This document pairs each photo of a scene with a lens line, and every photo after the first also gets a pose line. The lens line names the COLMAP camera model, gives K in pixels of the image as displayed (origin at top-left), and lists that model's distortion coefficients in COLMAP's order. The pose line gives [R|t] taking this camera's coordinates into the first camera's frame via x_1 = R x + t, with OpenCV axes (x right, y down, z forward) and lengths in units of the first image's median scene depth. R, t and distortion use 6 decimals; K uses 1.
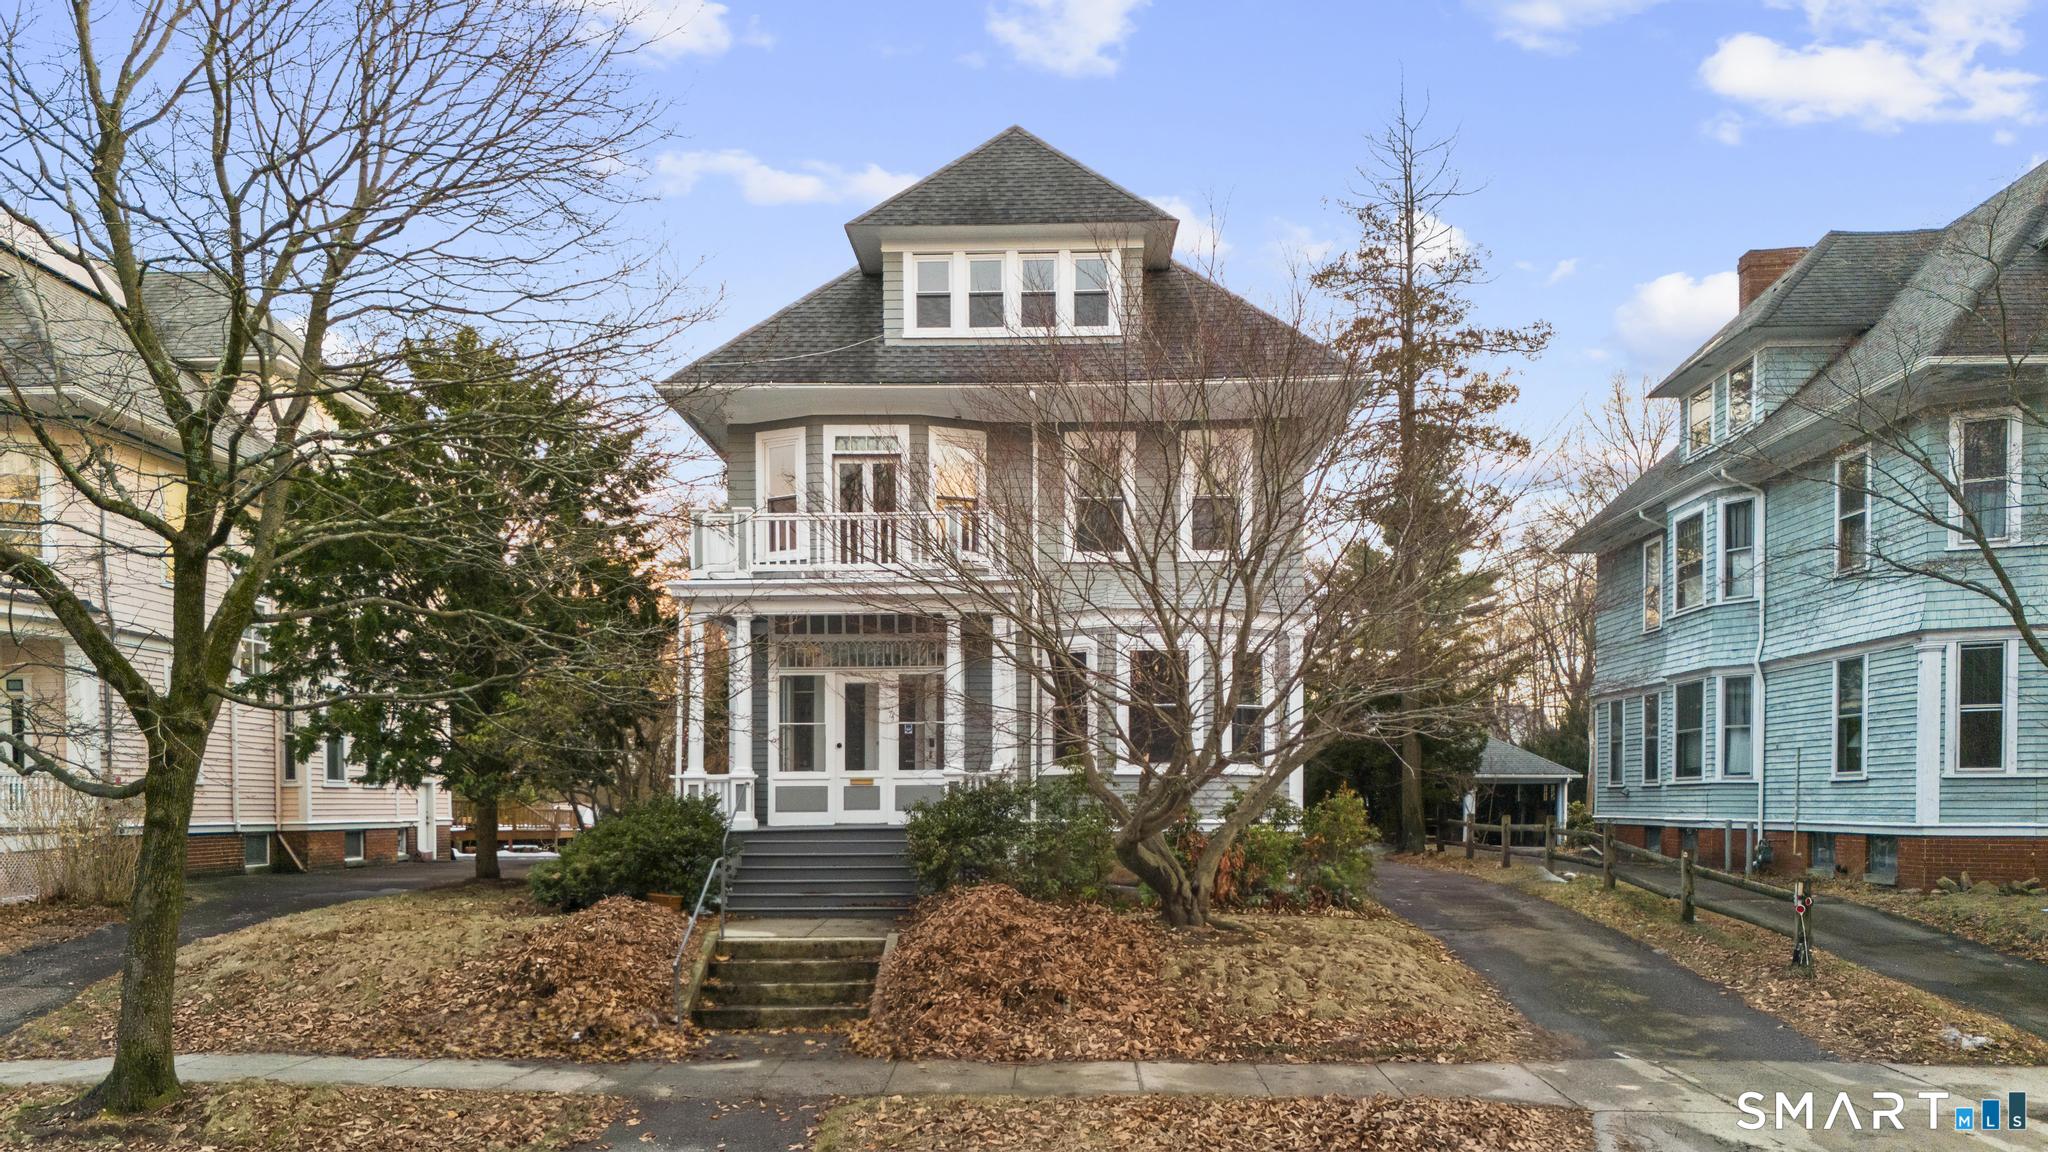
lens RADIAL K [[1435.3, 0, 1023.9], [0, 1435.3, 701.4], [0, 0, 1]] dist [0.009137, 0.007017]
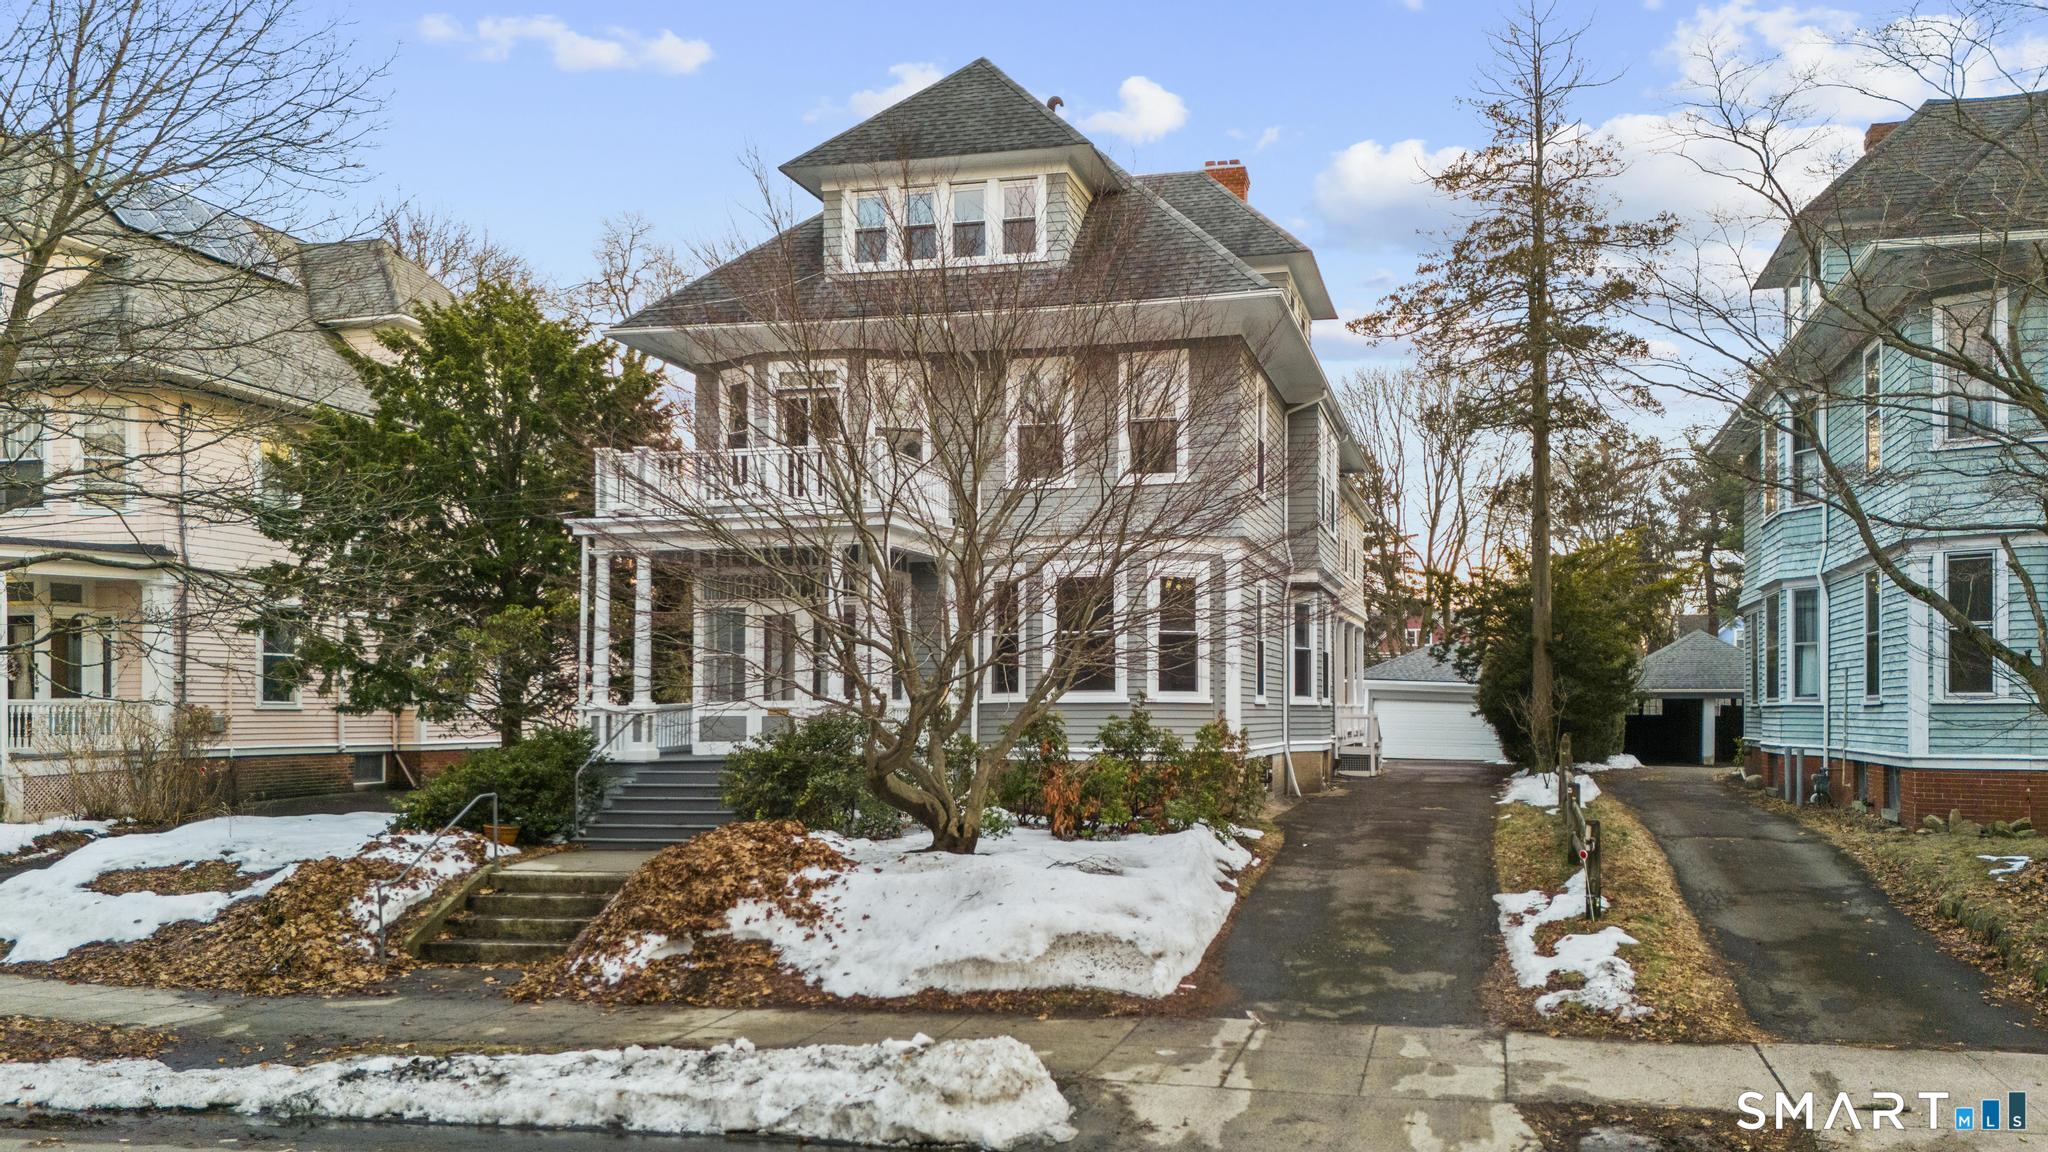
lens RADIAL K [[1425.4, 0, 1024.0], [0, 1425.4, 576.0], [0, 0, 1]] dist [0.000370, -0.005328]
pose [[0.987125, -0.016813, -0.159063, 0.197165], [0.012375, 0.999507, -0.028847, -0.007564], [0.159470, 0.026507, 0.986847, 0.026592]]
